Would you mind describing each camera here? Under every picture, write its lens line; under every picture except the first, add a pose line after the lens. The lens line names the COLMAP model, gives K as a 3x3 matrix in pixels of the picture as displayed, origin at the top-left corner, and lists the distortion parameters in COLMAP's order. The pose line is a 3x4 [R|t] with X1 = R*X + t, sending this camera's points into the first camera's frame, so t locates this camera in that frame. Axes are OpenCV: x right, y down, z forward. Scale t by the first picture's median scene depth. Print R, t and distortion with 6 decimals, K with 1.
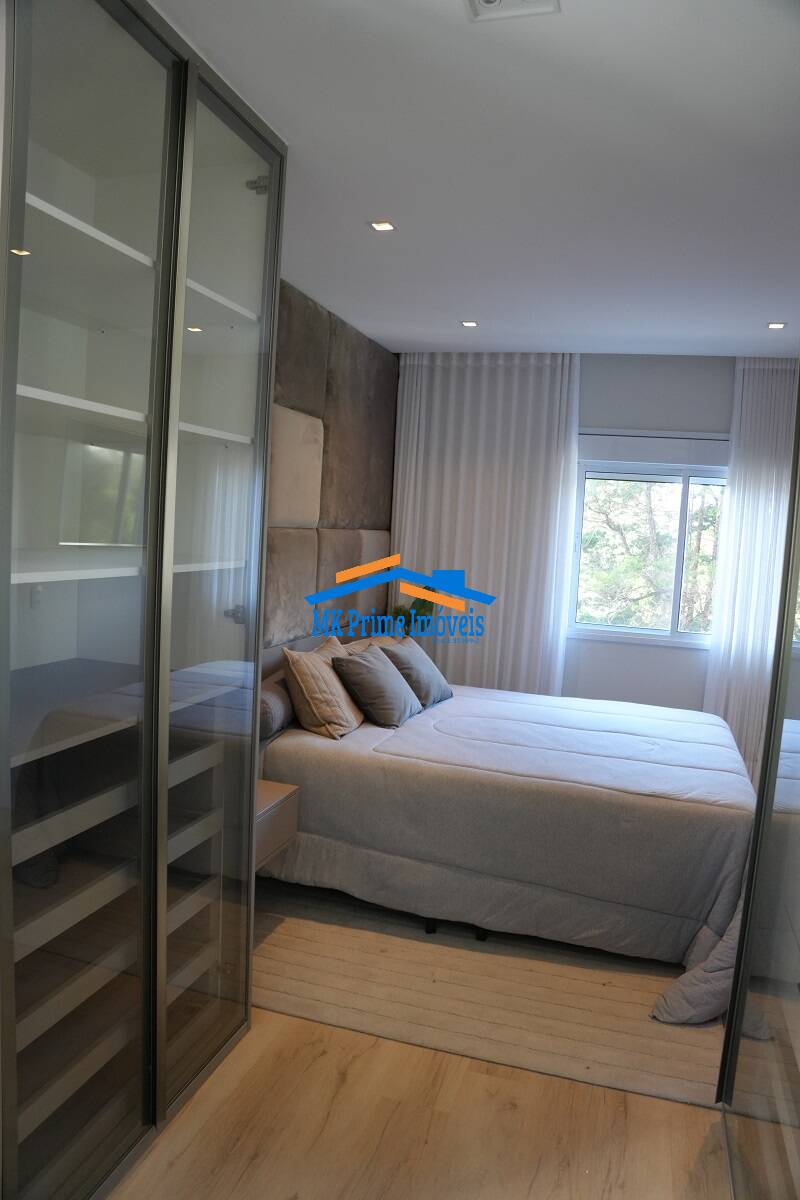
lens RADIAL K [[853.6, 0, 395.9], [0, 853.6, 597.9], [0, 0, 1]] dist [-0.151633, 0.059448]
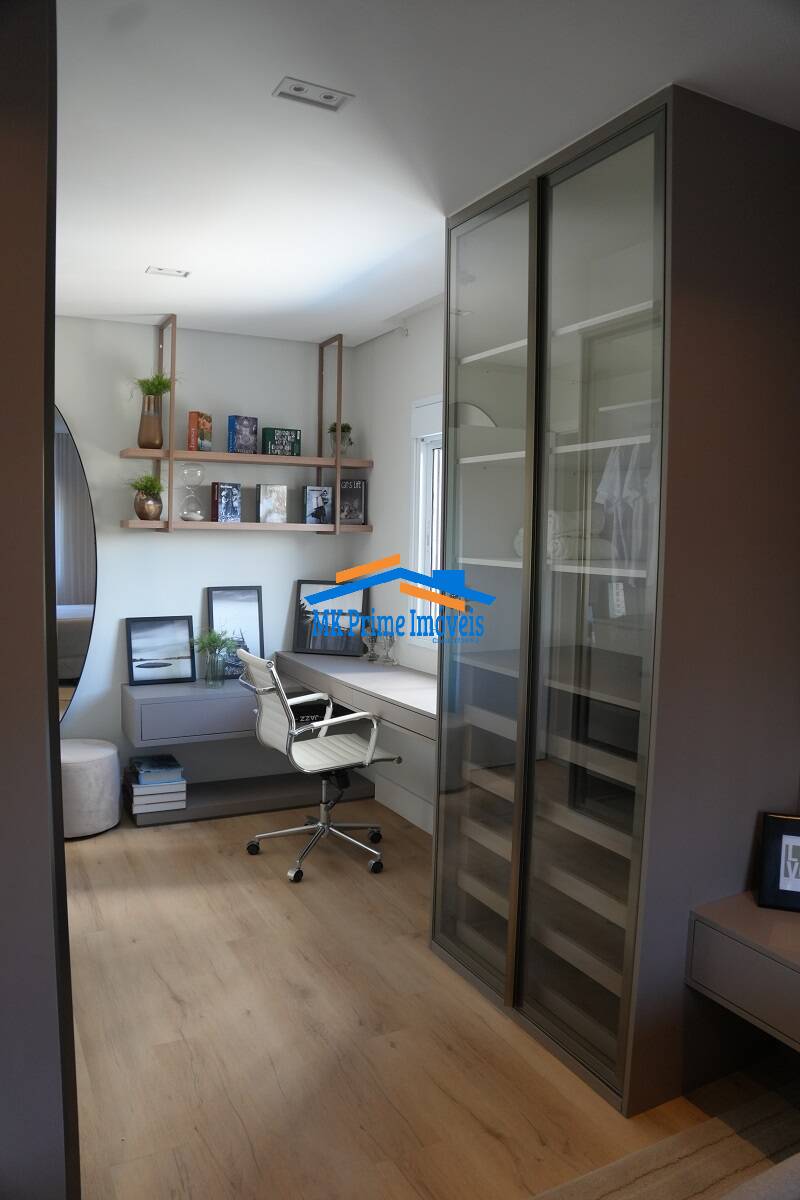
lens RADIAL K [[853.6, 0, 397.6], [0, 853.6, 601.0], [0, 0, 1]] dist [-0.151633, 0.059448]
pose [[-0.715663, -0.014117, -0.698303, 0.765669], [-0.120313, 0.987342, 0.103344, -0.087528], [0.688005, 0.157975, -0.708303, 1.746347]]
